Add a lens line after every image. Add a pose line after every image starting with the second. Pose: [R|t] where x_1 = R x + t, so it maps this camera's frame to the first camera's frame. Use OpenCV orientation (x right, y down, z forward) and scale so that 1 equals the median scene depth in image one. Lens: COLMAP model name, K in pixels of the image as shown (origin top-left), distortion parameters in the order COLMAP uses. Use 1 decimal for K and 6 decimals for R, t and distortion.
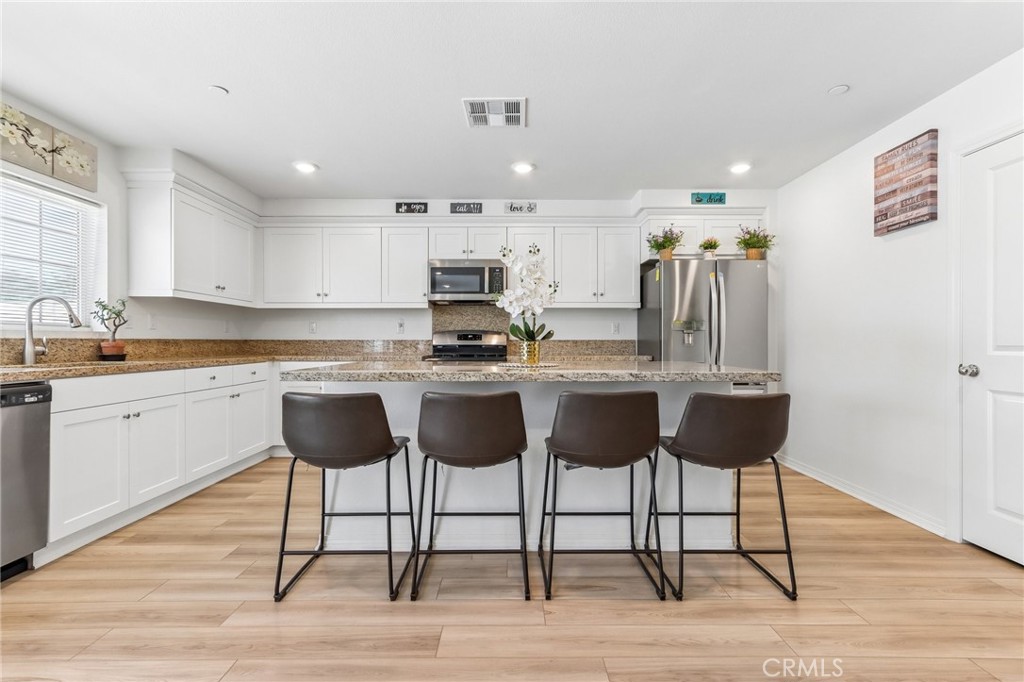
lens RADIAL K [[480.5, 0, 517.4], [0, 480.5, 341.4], [0, 0, 1]] dist [0.006868, 0.001284]
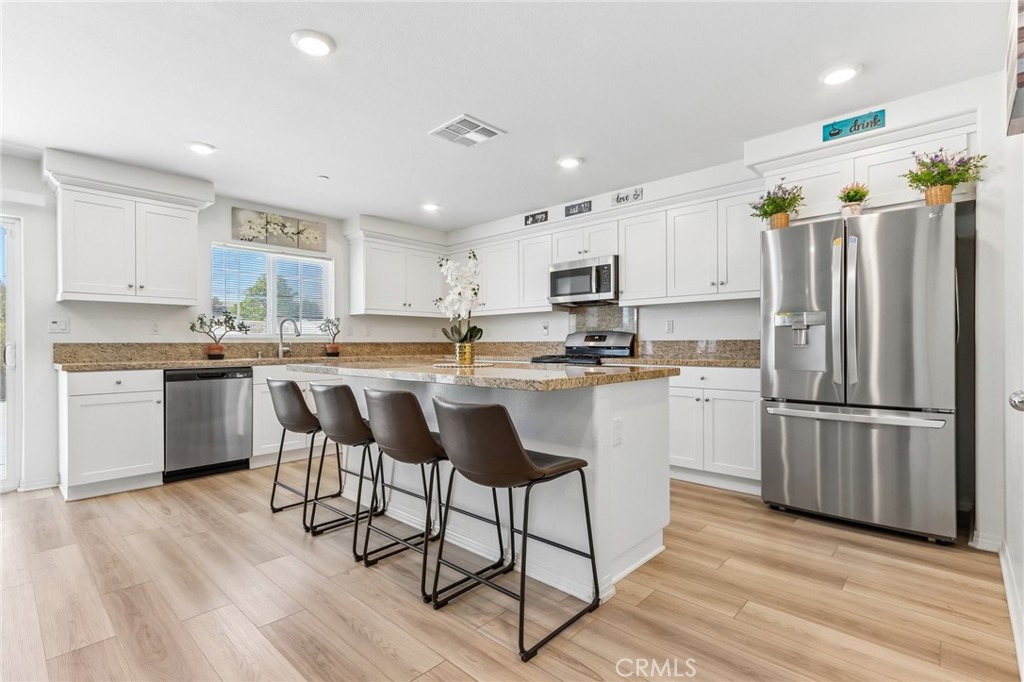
lens RADIAL K [[480.5, 0, 509.7], [0, 480.5, 346.3], [0, 0, 1]] dist [0.006868, 0.001284]
pose [[0.725380, 0.000048, -0.688348, 0.517933], [0.006444, 0.999956, 0.006861, 0.000272], [0.688318, -0.009412, 0.725348, 0.188242]]
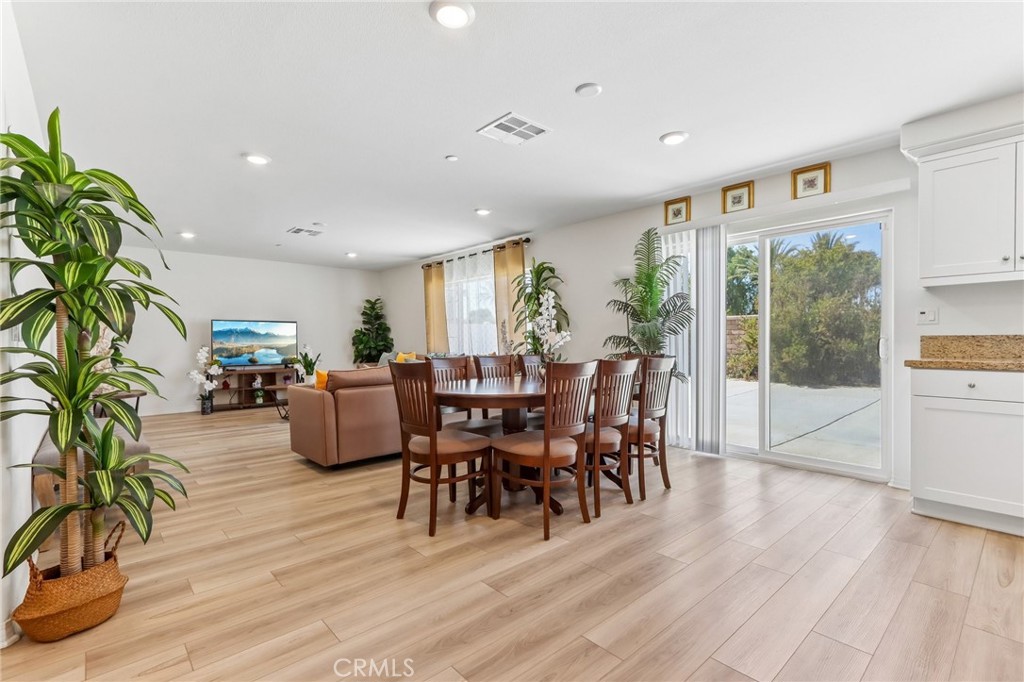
lens RADIAL K [[480.5, 0, 508.9], [0, 480.5, 341.8], [0, 0, 1]] dist [0.006868, 0.001284]
pose [[-0.760530, 0.003134, -0.649295, 0.355760], [0.003578, 0.999993, 0.000635, 0.002124], [0.649293, -0.001840, -0.760536, 0.414961]]
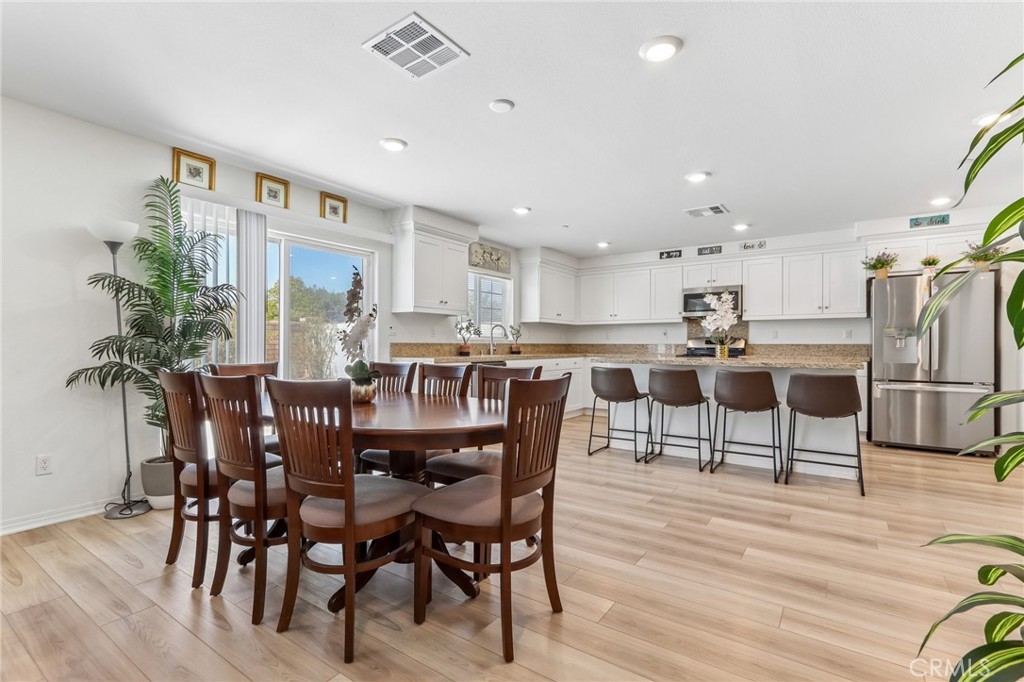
lens RADIAL K [[480.5, 0, 508.5], [0, 480.5, 343.1], [0, 0, 1]] dist [0.006868, 0.001284]
pose [[0.813052, -0.000366, -0.582192, 0.254916], [-0.001817, 0.999993, -0.003165, -0.000576], [0.582189, 0.003631, 0.813045, -0.530082]]
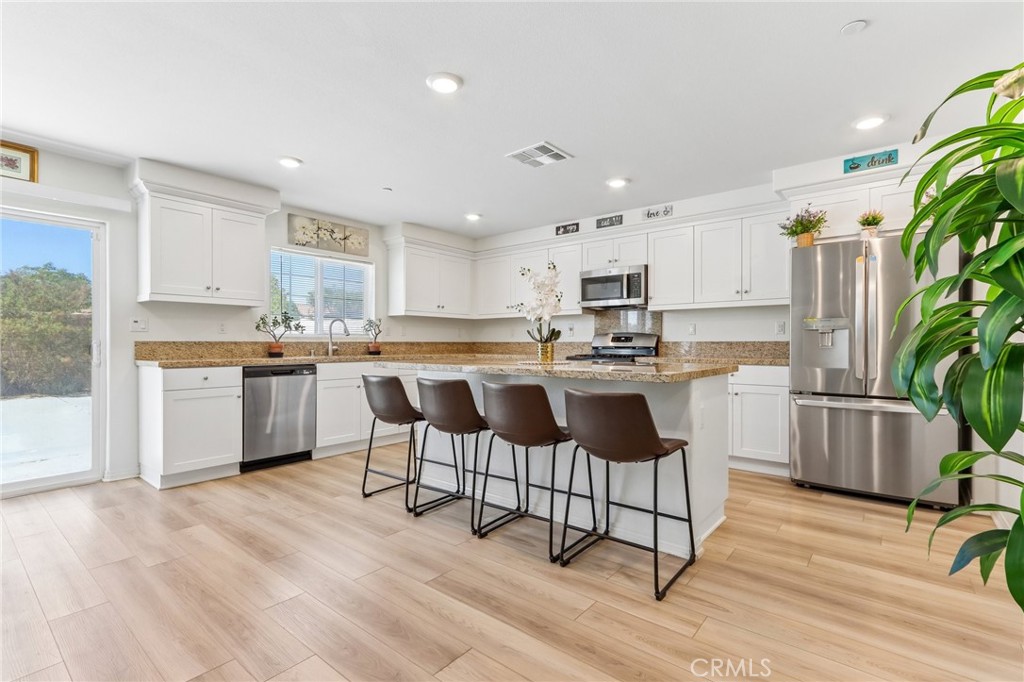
lens RADIAL K [[480.5, 0, 508.4], [0, 480.5, 340.3], [0, 0, 1]] dist [0.006868, 0.001284]
pose [[0.764953, -0.004512, -0.644071, 0.458089], [0.001184, 0.999984, -0.005599, -0.000560], [0.644085, 0.003521, 0.764946, 0.012214]]
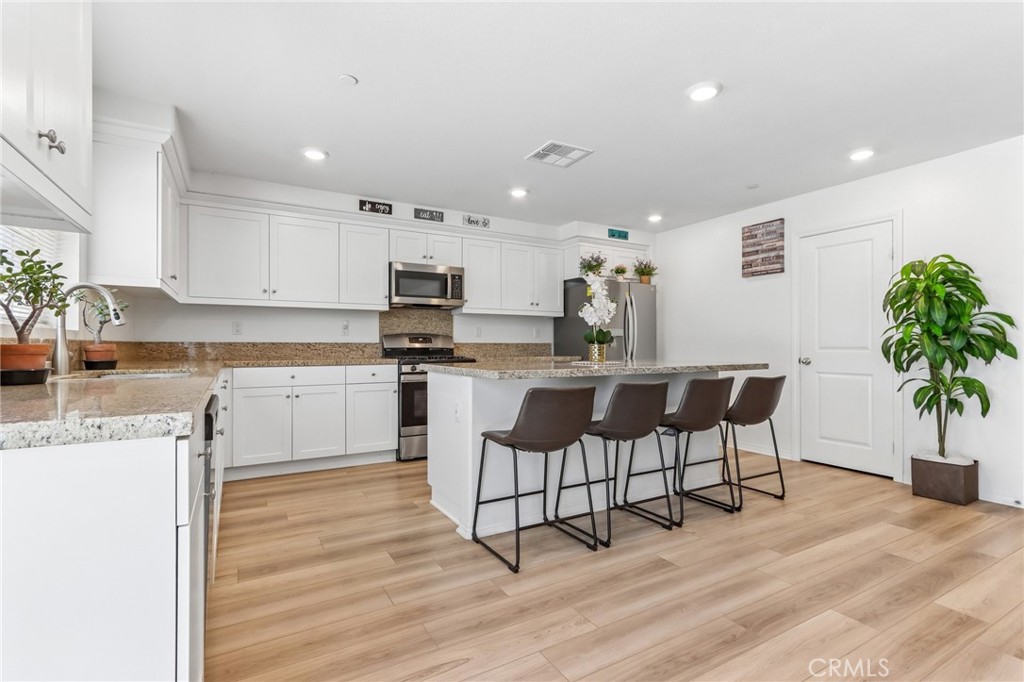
lens RADIAL K [[480.5, 0, 522.4], [0, 480.5, 343.4], [0, 0, 1]] dist [0.006868, 0.001284]
pose [[0.864075, 0.001779, 0.503359, -0.489423], [-0.000569, 0.999997, -0.002557, 0.000760], [-0.503362, 0.001923, 0.864073, 0.005982]]
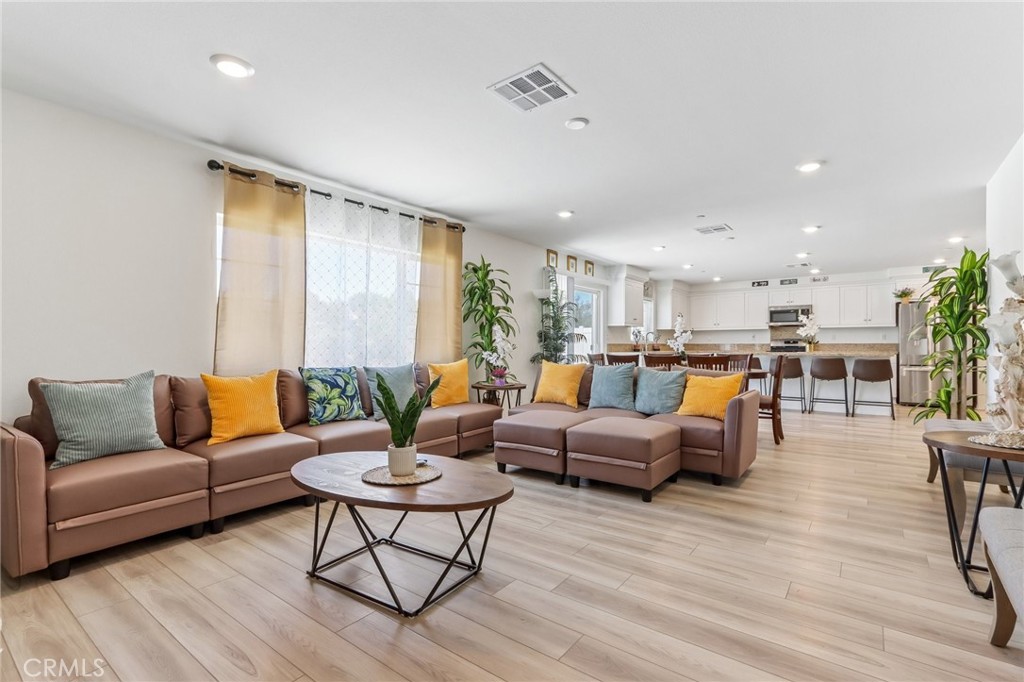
lens RADIAL K [[480.5, 0, 508.8], [0, 480.5, 341.4], [0, 0, 1]] dist [0.006868, 0.001284]
pose [[0.789648, -0.005104, -0.613538, 0.241778], [0.000965, 0.999974, -0.007077, 0.000971], [0.613559, 0.004996, 0.789633, -1.567839]]
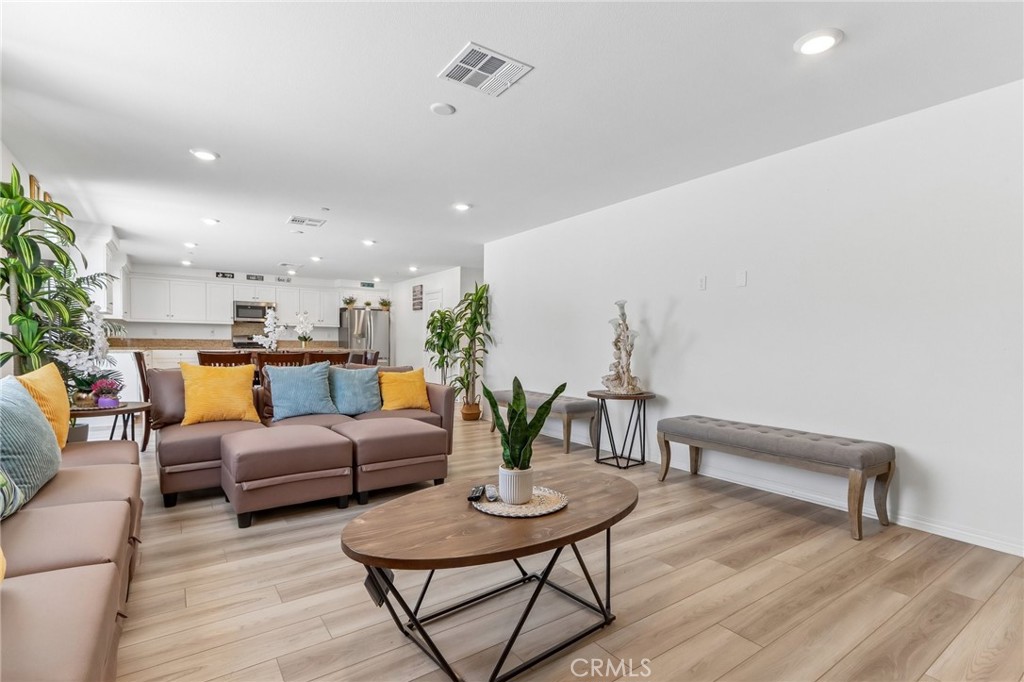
lens RADIAL K [[480.5, 0, 524.6], [0, 480.5, 364.7], [0, 0, 1]] dist [0.006868, 0.001284]
pose [[0.814028, -0.015208, 0.580626, -0.409959], [-0.012388, 0.998975, 0.043534, 0.000155], [-0.580693, -0.042631, 0.813006, -1.571211]]
